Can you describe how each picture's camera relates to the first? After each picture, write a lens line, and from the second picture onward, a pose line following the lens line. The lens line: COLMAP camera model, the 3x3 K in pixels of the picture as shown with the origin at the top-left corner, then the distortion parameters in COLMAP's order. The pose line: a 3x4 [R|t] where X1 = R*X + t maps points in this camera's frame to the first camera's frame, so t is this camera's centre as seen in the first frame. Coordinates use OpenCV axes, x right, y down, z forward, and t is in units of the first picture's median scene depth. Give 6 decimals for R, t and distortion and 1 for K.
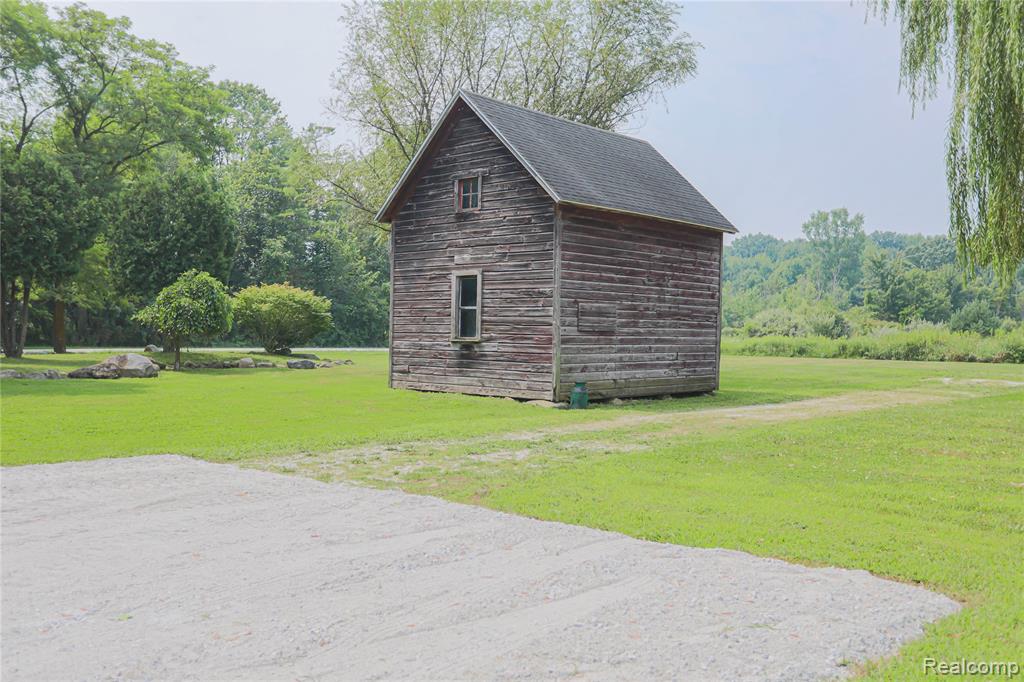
lens RADIAL K [[878.7, 0, 512.5], [0, 878.7, 341.7], [0, 0, 1]] dist [0.001404, 0.000065]
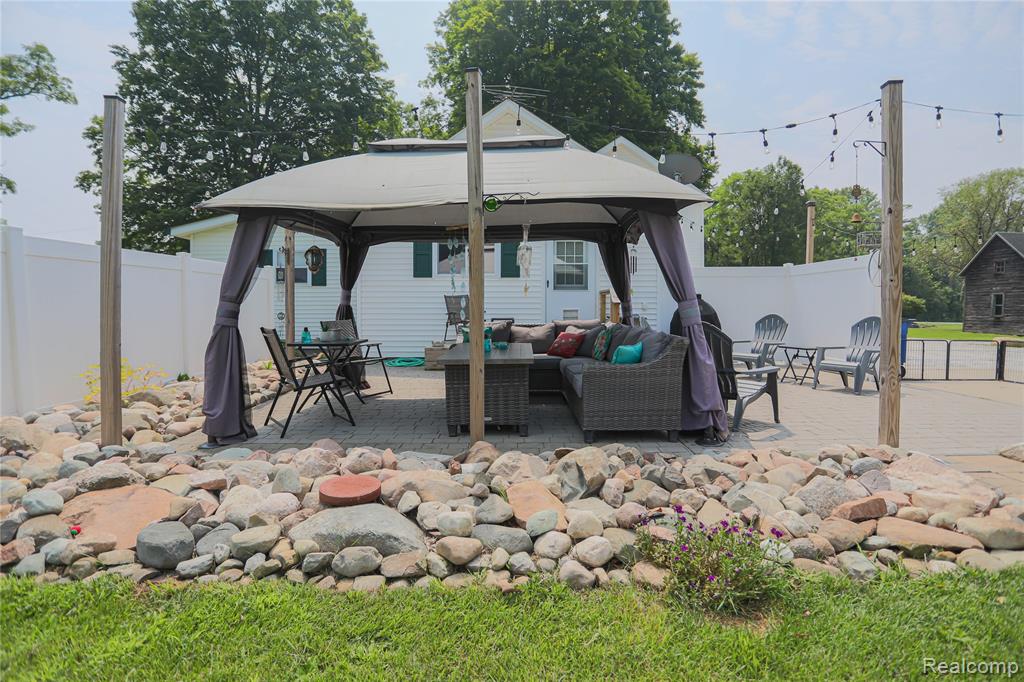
lens RADIAL K [[526.0, 0, 515.8], [0, 526.0, 338.1], [0, 0, 1]] dist [-0.062648, 0.024238]
pose [[0.680695, 0.027920, -0.732034, 0.095639], [-0.002593, 0.999359, 0.035704, 0.015226], [0.732562, -0.022405, 0.680331, -1.360761]]
